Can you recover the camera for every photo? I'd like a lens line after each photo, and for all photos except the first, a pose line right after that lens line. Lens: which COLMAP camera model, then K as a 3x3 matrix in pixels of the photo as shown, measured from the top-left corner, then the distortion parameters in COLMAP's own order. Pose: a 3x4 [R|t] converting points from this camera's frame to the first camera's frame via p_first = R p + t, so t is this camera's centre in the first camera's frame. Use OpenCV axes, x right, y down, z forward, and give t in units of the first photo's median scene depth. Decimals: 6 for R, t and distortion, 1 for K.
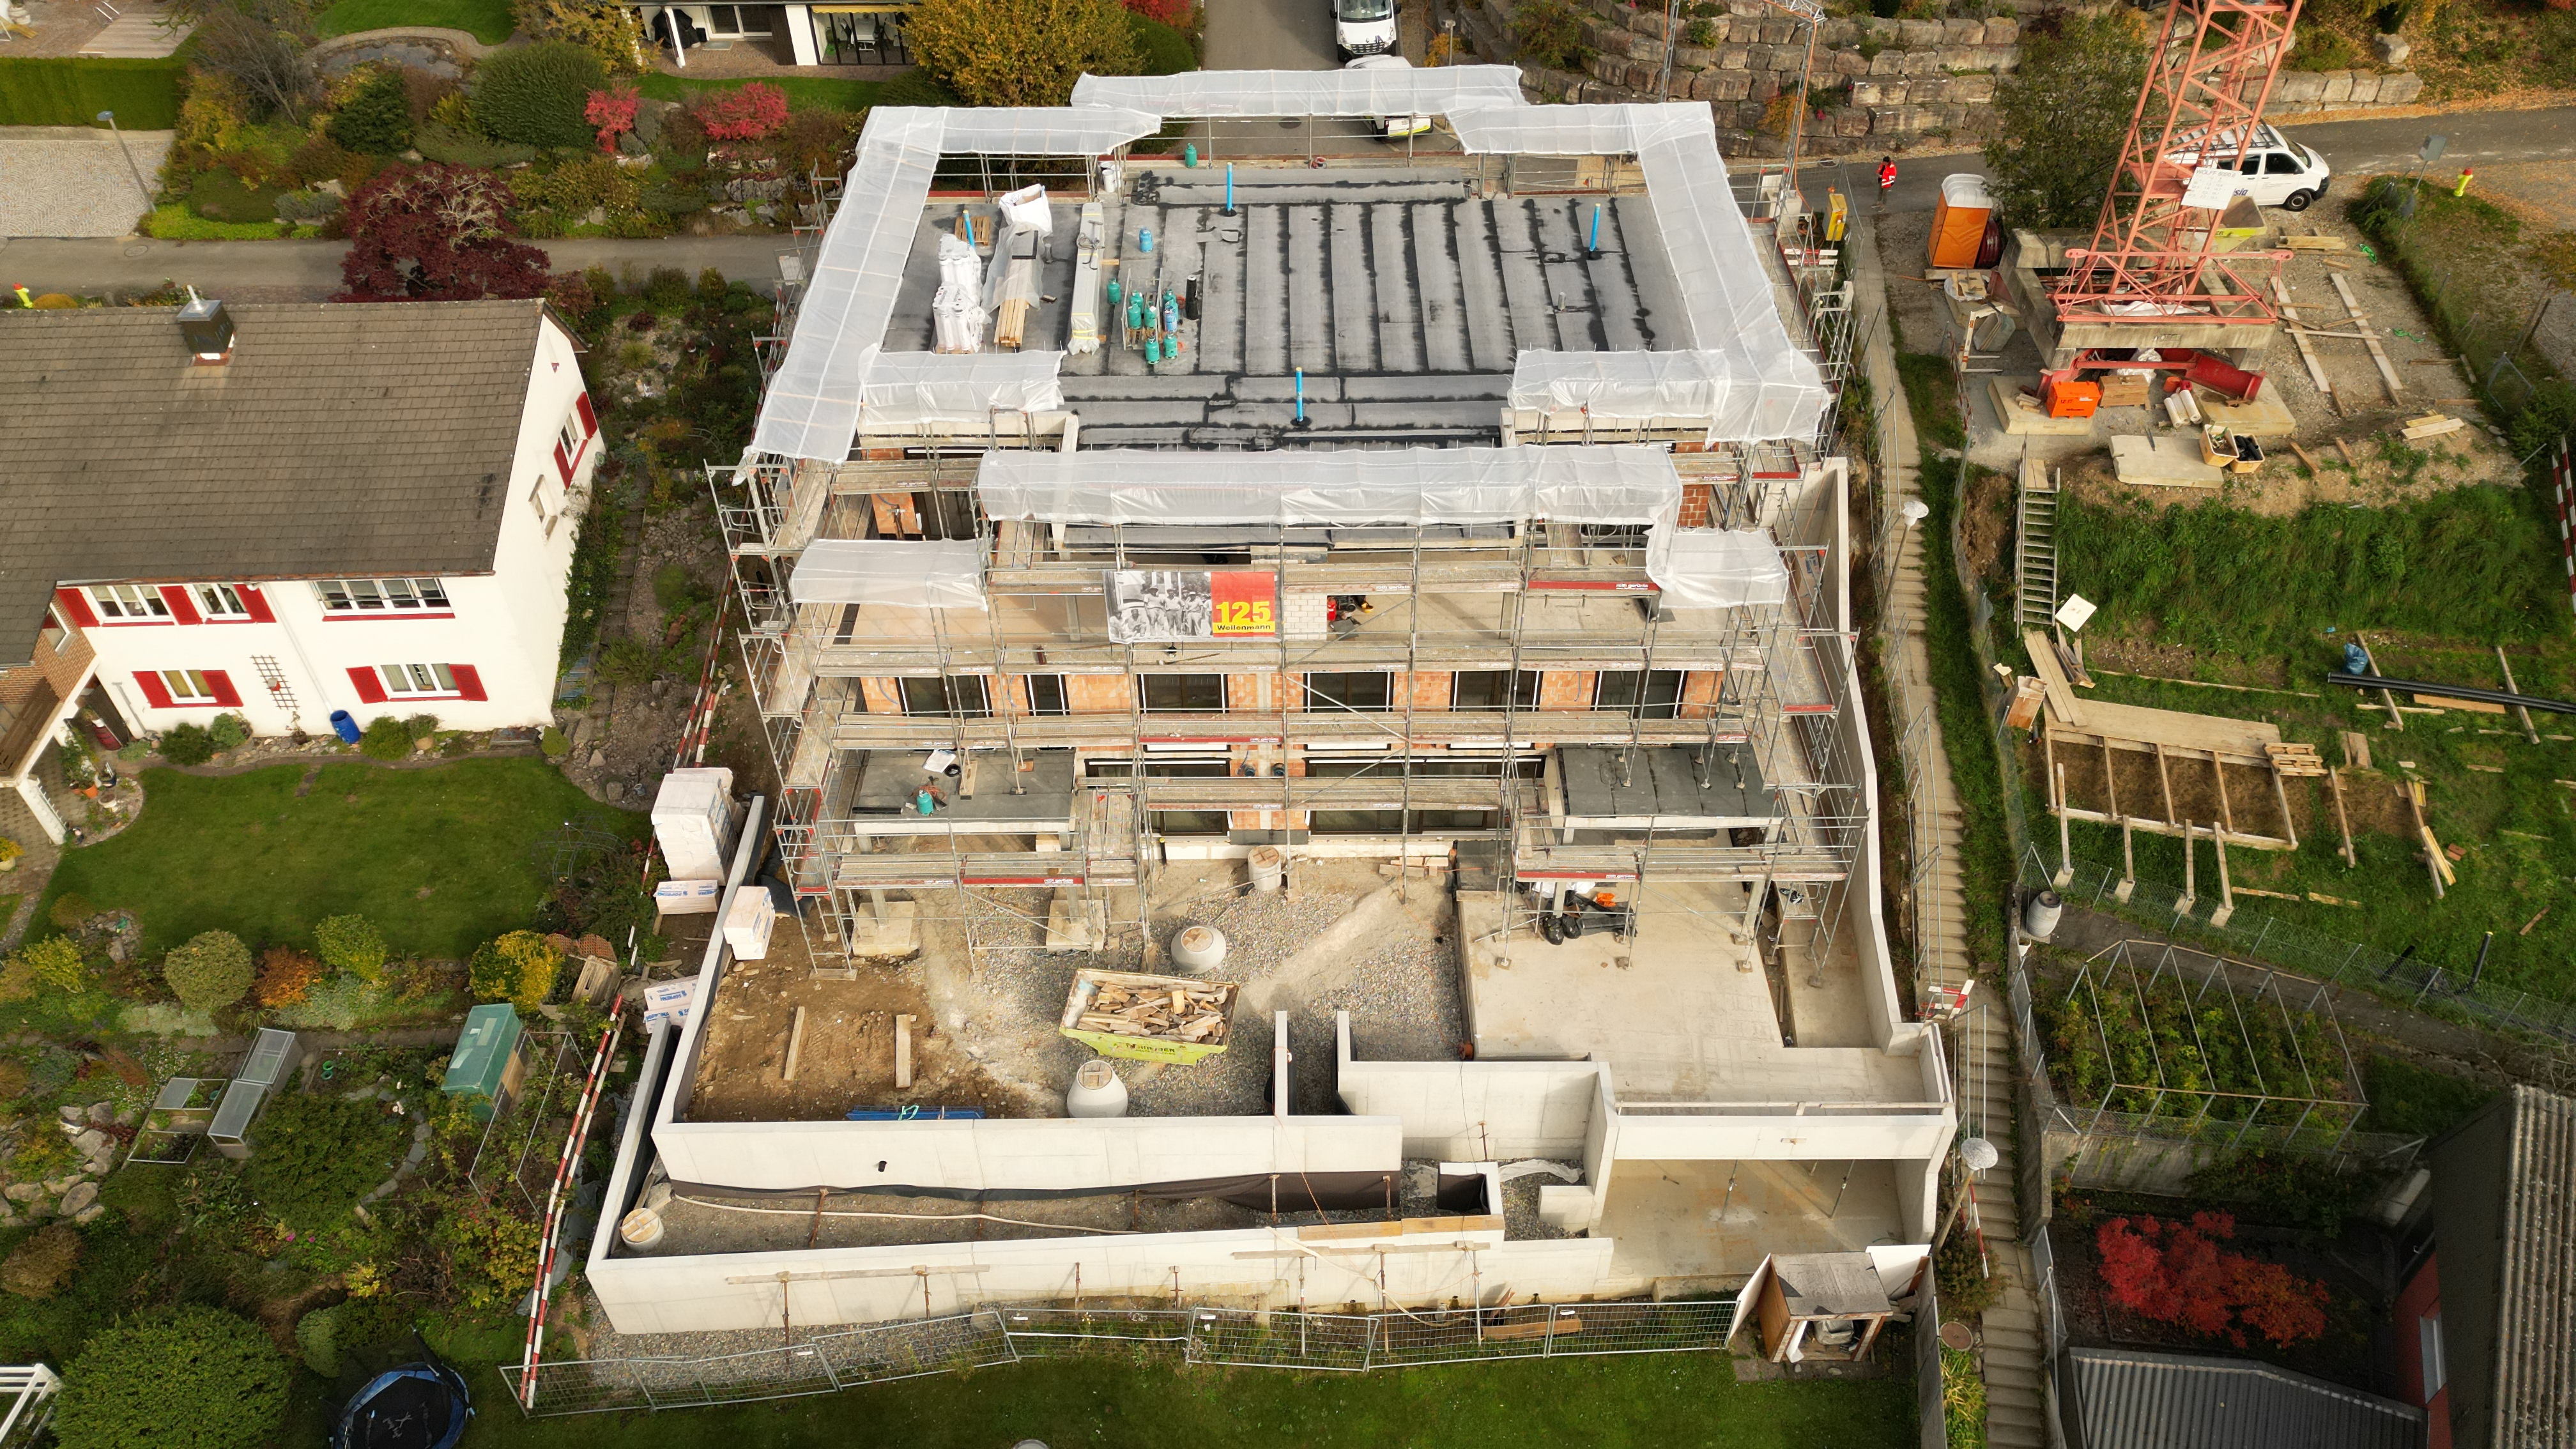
lens RADIAL K [[1841.1, 0, 1288.0], [0, 1841.1, 724.5], [0, 0, 1]] dist [0.098000, -0.083346]
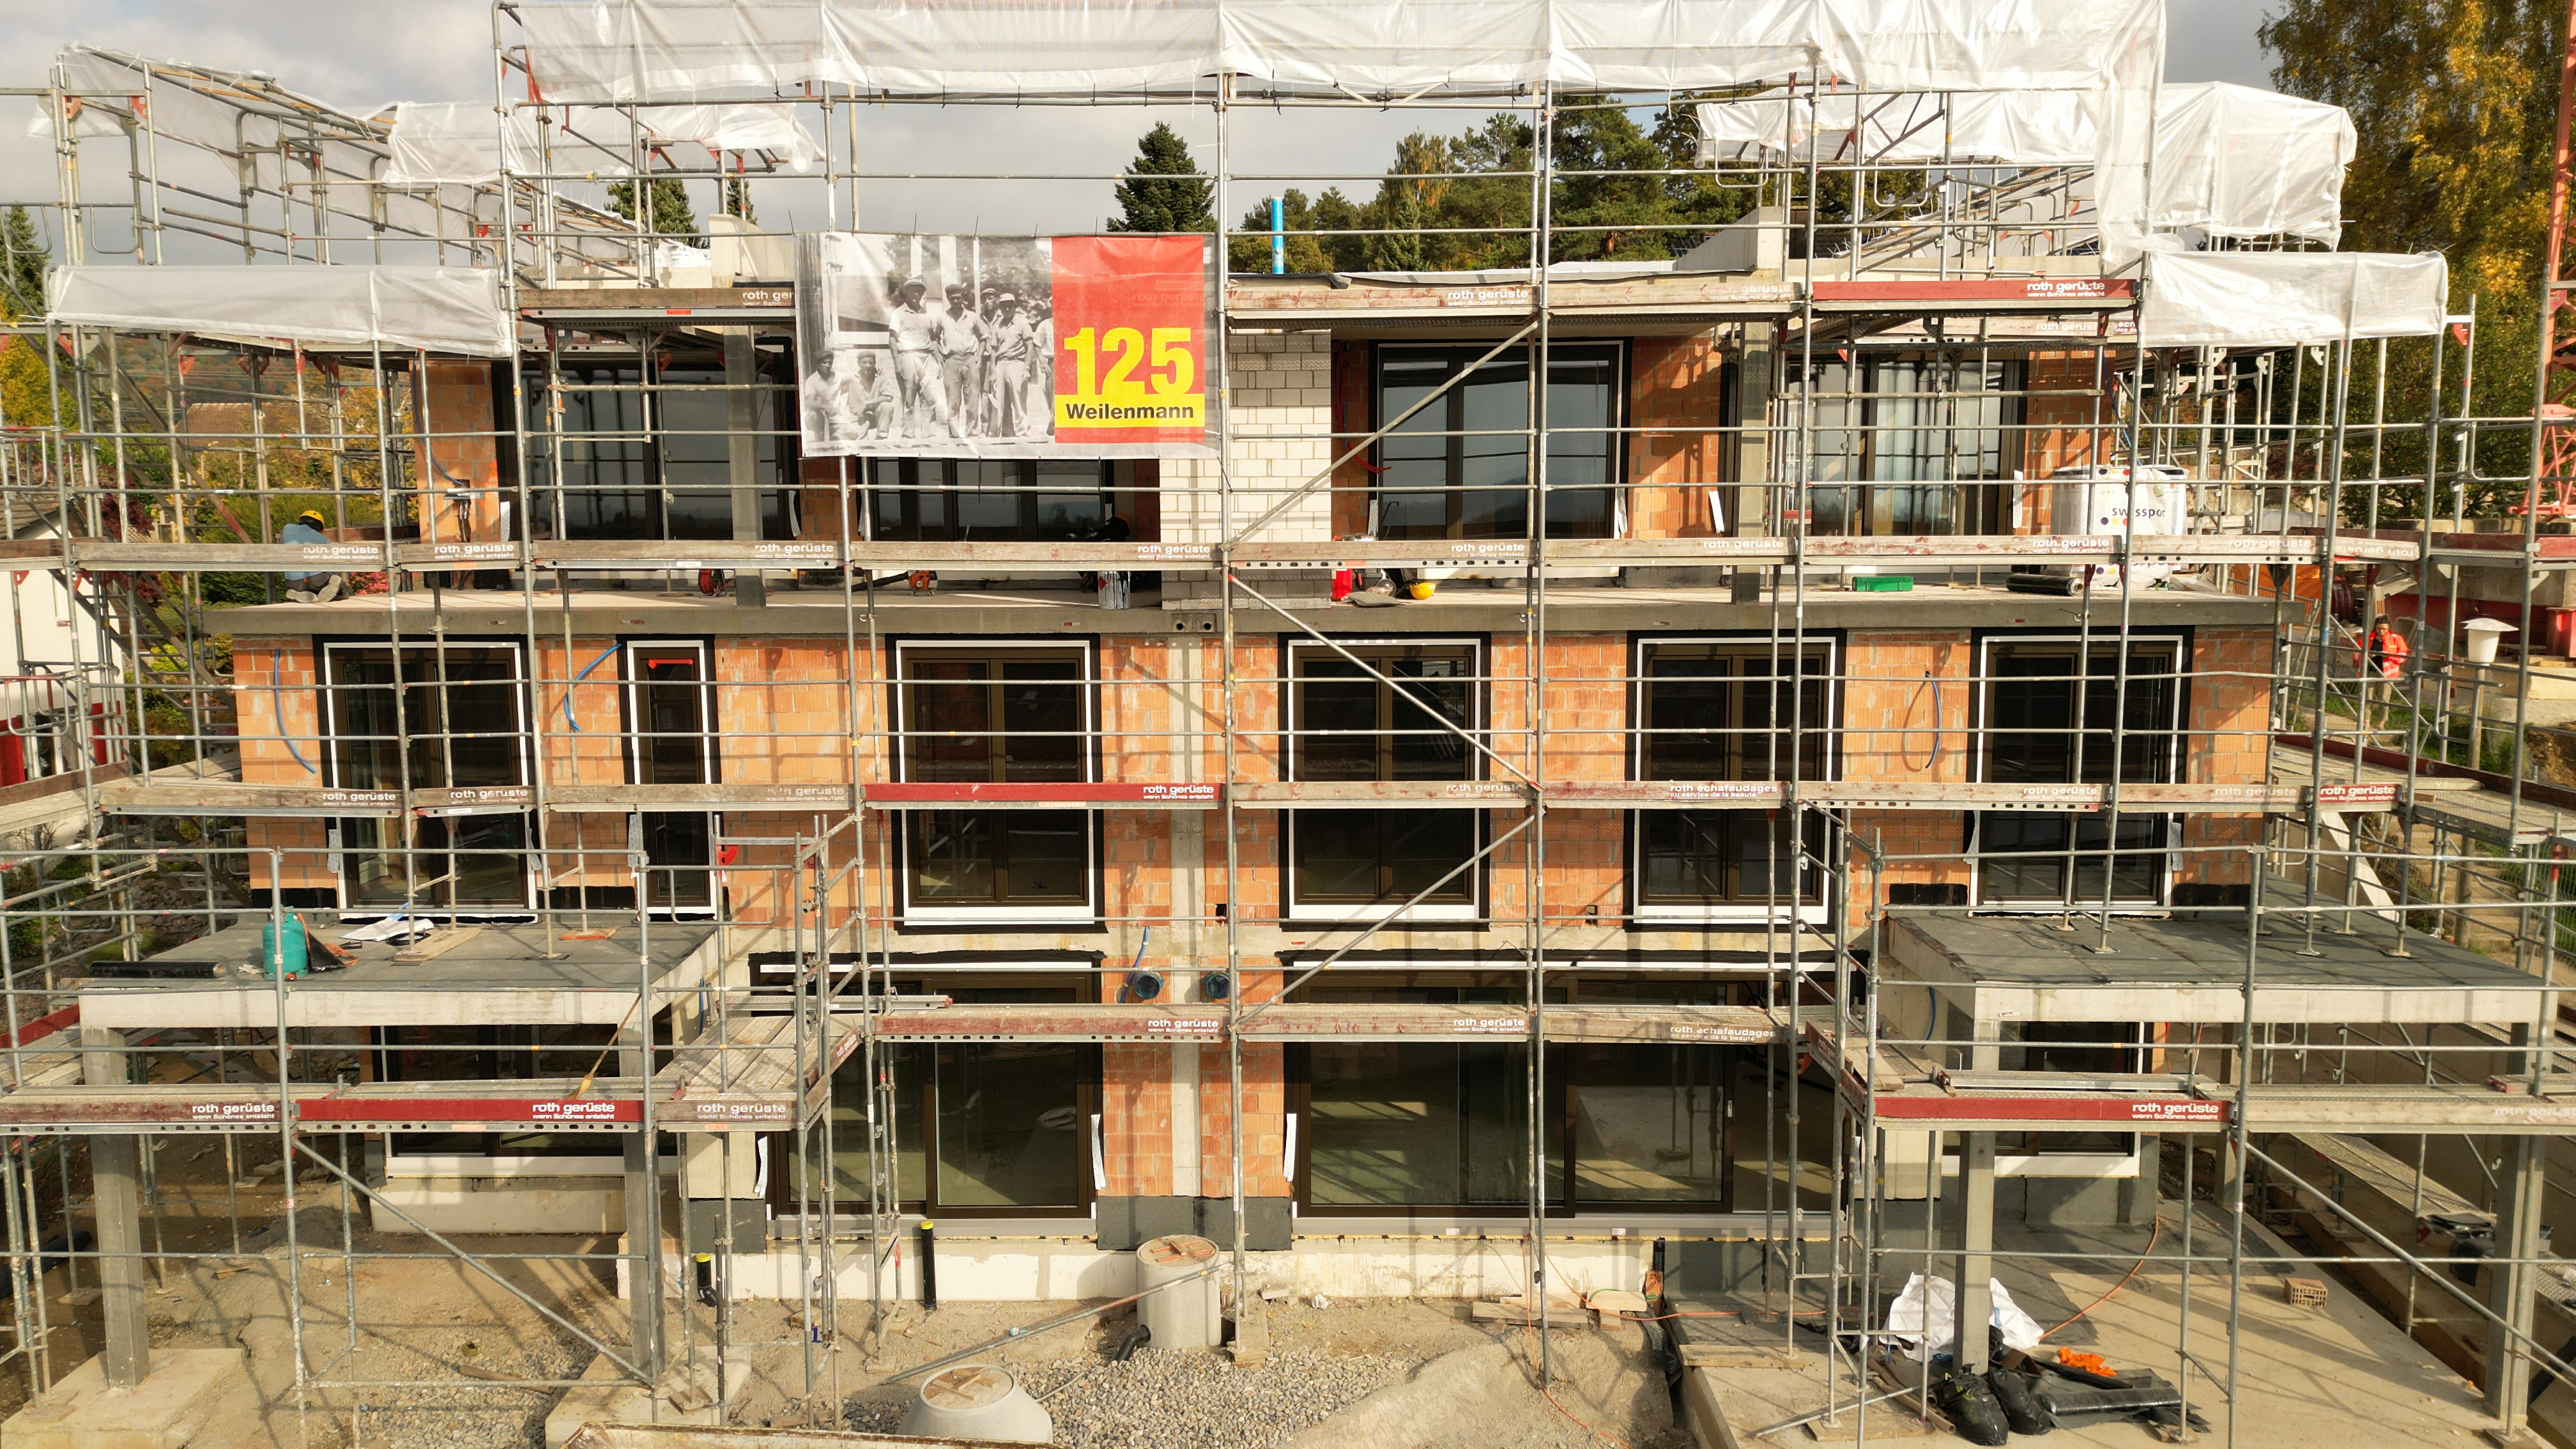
lens RADIAL K [[1841.1, 0, 1288.0], [0, 1841.1, 724.5], [0, 0, 1]] dist [0.098000, -0.083346]
pose [[0.999960, 0.005603, -0.007009, 0.012172], [-0.008662, 0.806677, -0.590929, 0.206230], [0.002343, 0.590966, 0.806693, 0.586824]]
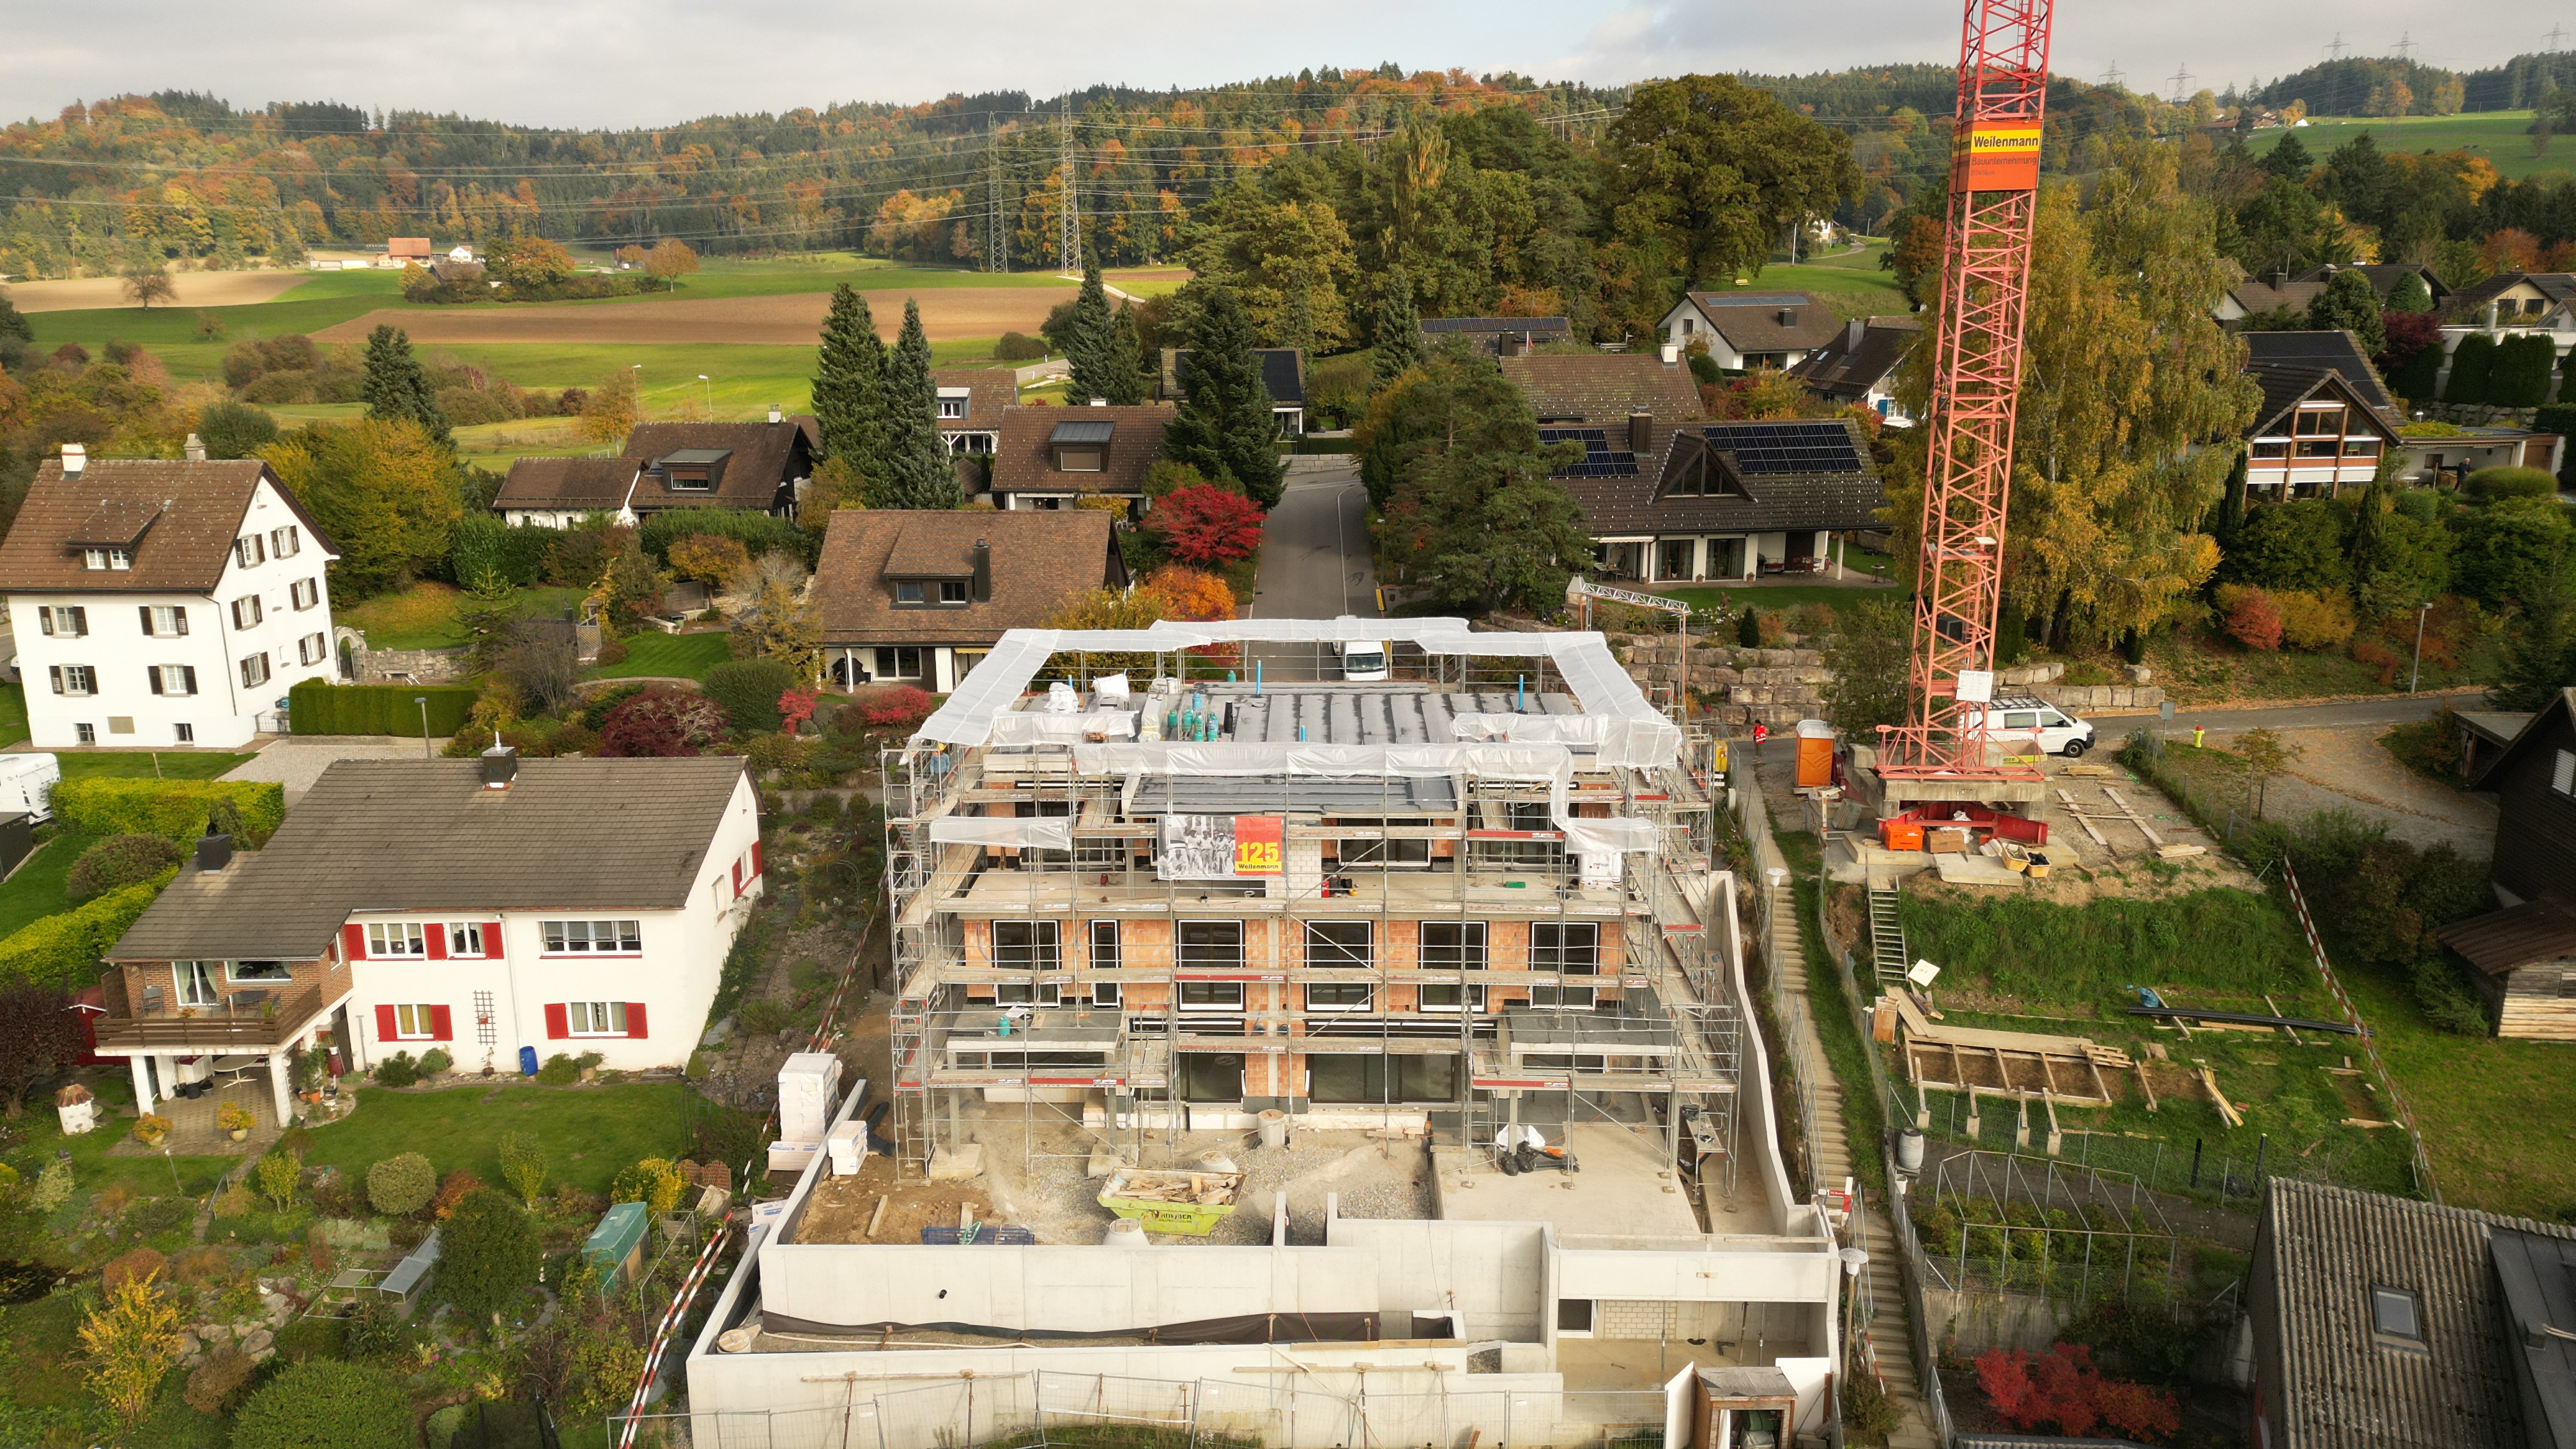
lens RADIAL K [[1881.7, 0, 1288.0], [0, 1881.7, 724.5], [0, 0, 1]] dist [0.118957, -0.091375]
pose [[0.999690, 0.009903, -0.022822, 0.023227], [-0.019892, 0.869090, -0.494254, 0.445368], [0.014940, 0.494555, 0.869018, -0.204807]]
